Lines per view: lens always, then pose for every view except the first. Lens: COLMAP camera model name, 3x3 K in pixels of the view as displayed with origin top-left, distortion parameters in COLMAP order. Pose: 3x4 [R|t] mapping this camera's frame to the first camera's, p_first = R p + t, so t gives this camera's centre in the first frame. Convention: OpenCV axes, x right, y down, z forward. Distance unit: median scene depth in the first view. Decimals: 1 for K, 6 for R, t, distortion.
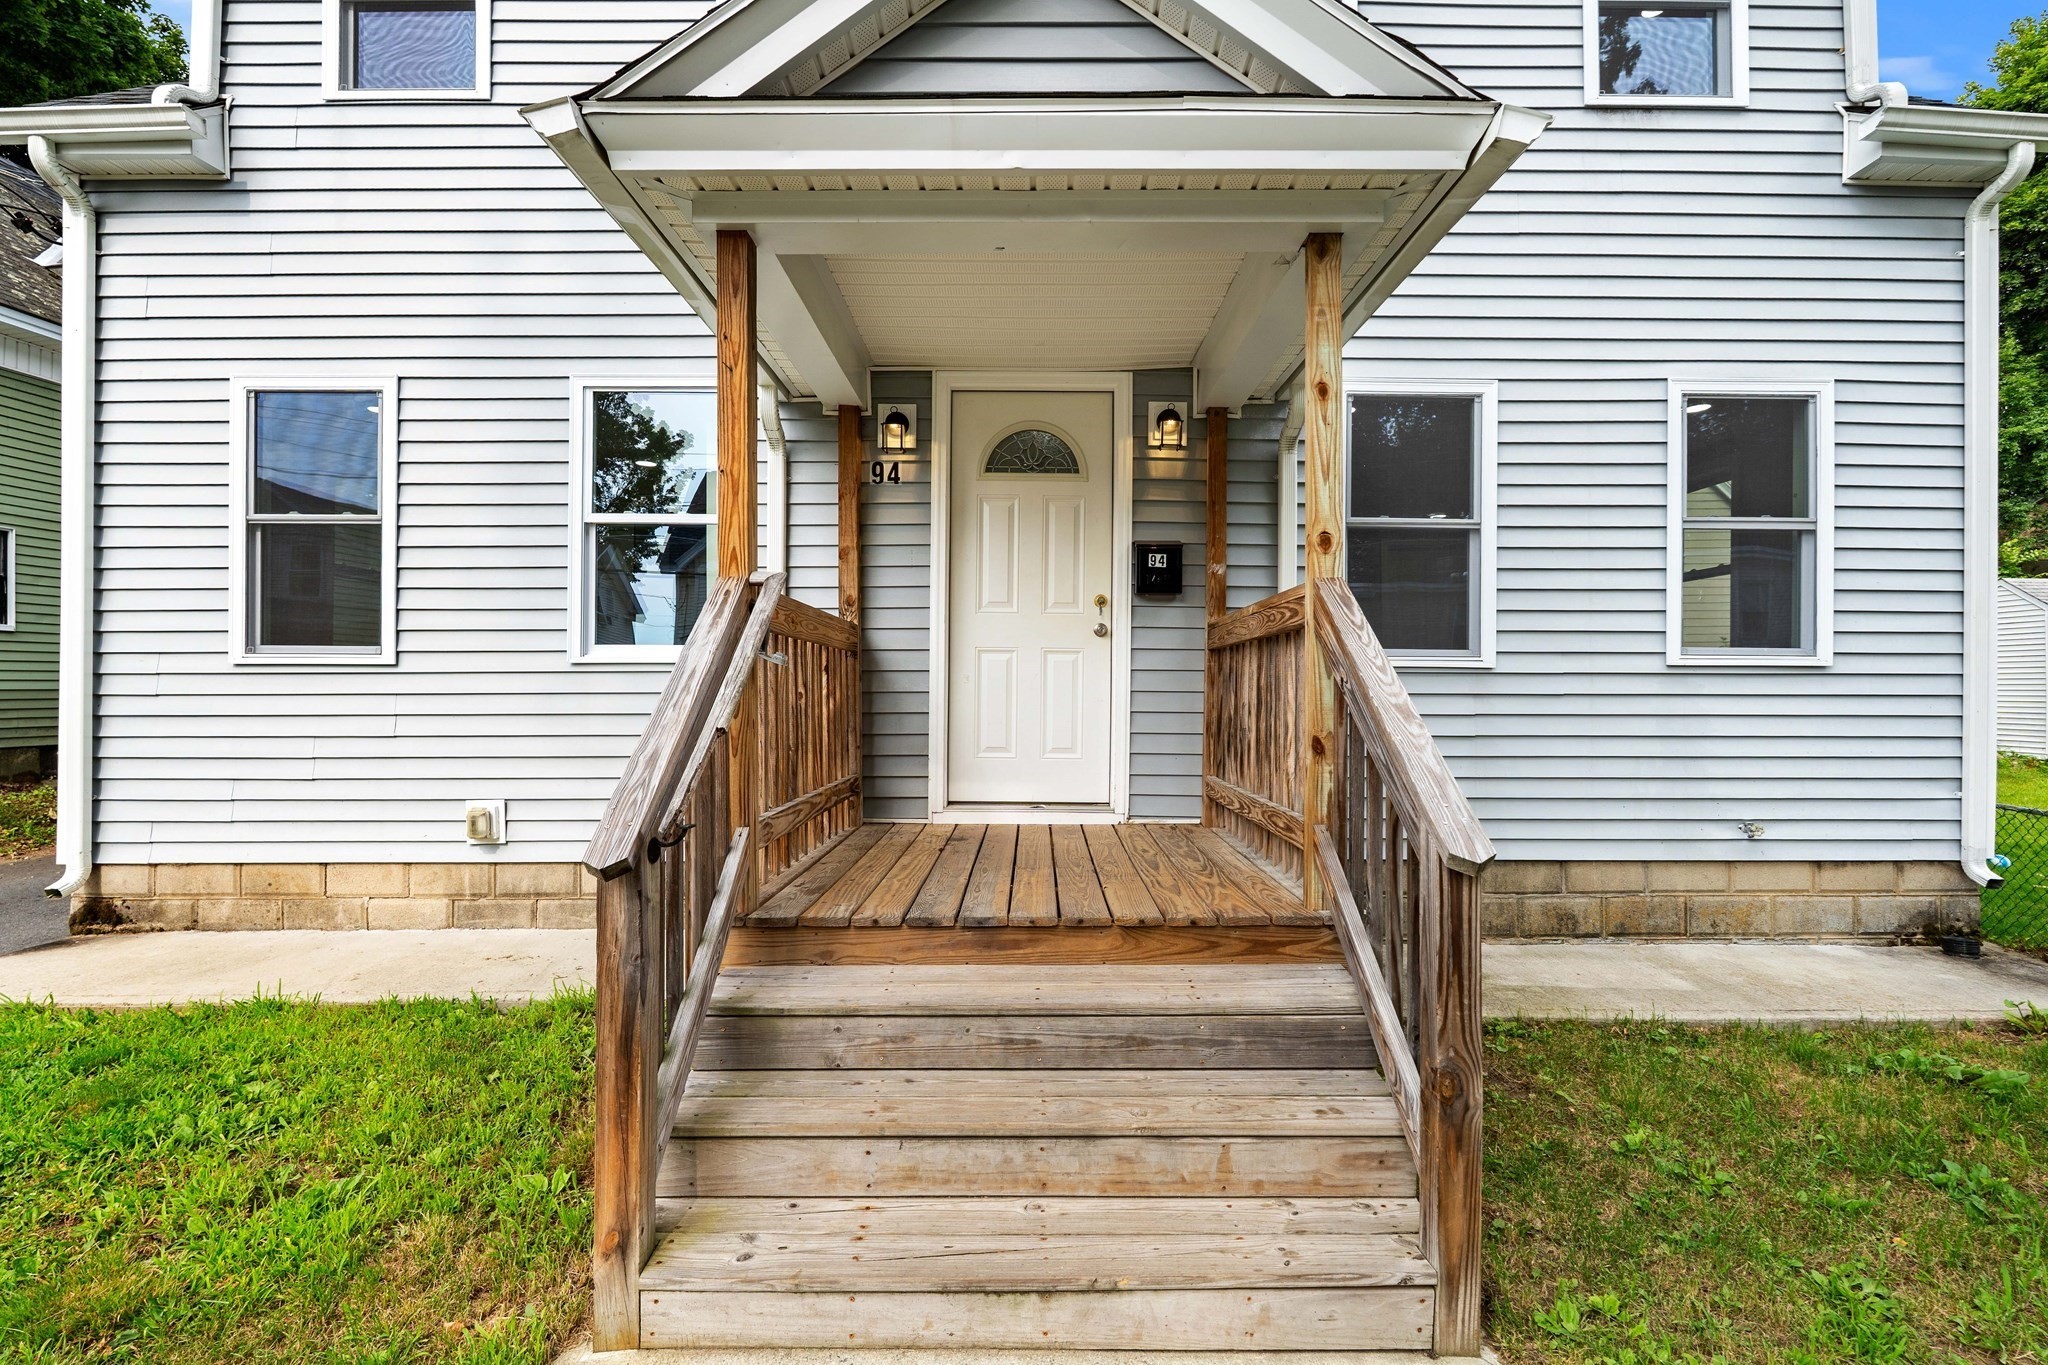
lens RADIAL K [[916.5, 0, 1033.2], [0, 916.5, 668.8], [0, 0, 1]] dist [-0.004514, 0.000050]
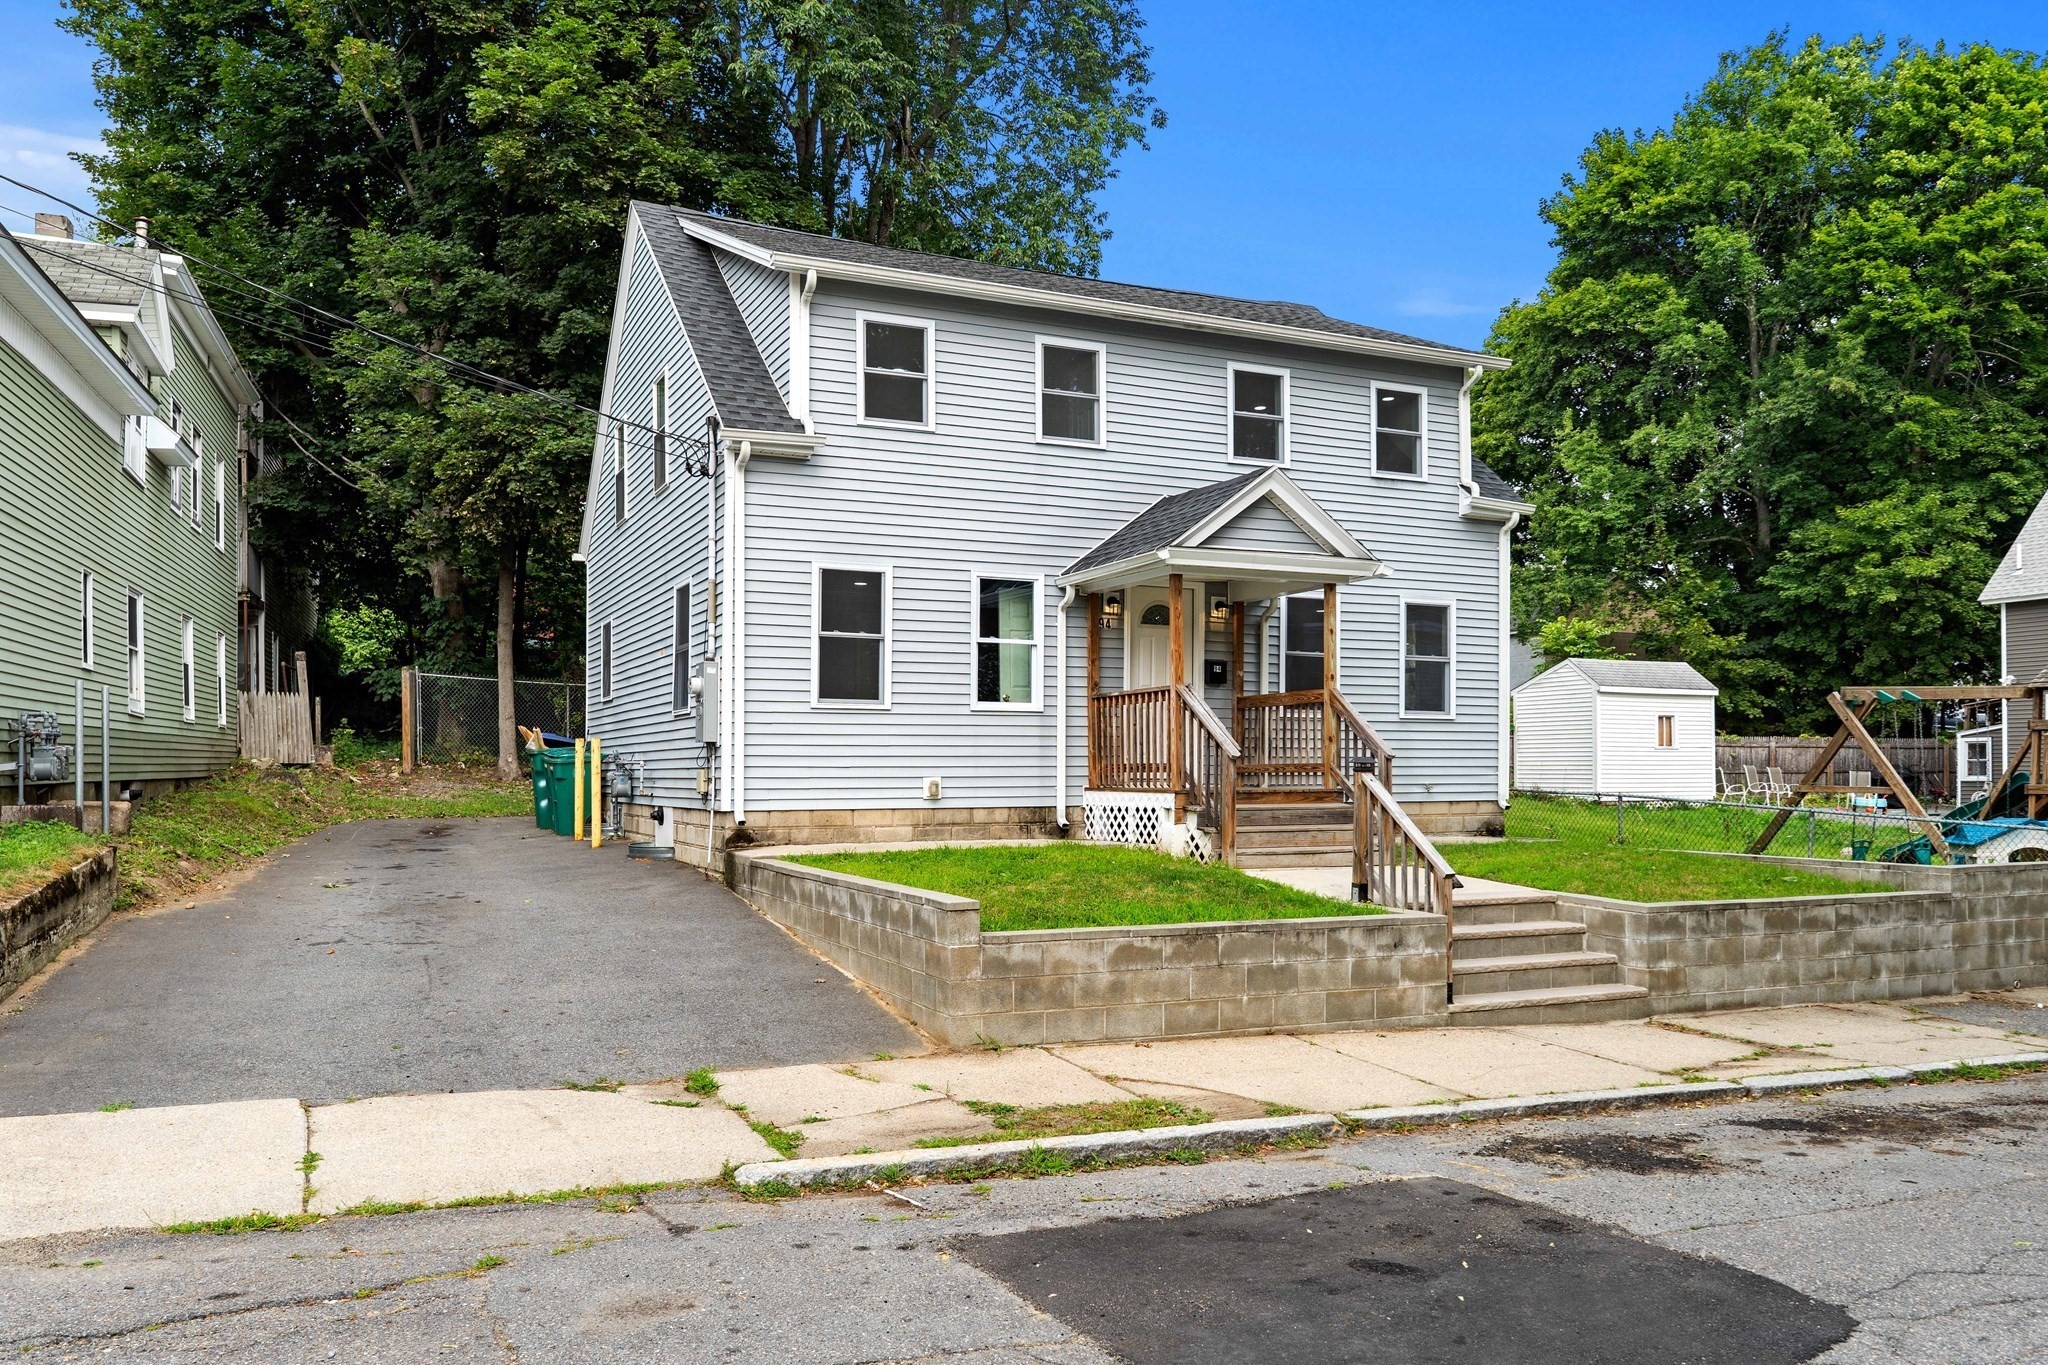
lens RADIAL K [[1444.5, 0, 1020.3], [0, 1444.5, 696.8], [0, 0, 1]] dist [0.013280, 0.000792]
pose [[0.911328, 0.019475, 0.411220, -1.734673], [-0.007482, 0.999499, -0.030754, 0.062063], [-0.411613, 0.024951, 0.911017, -1.997171]]
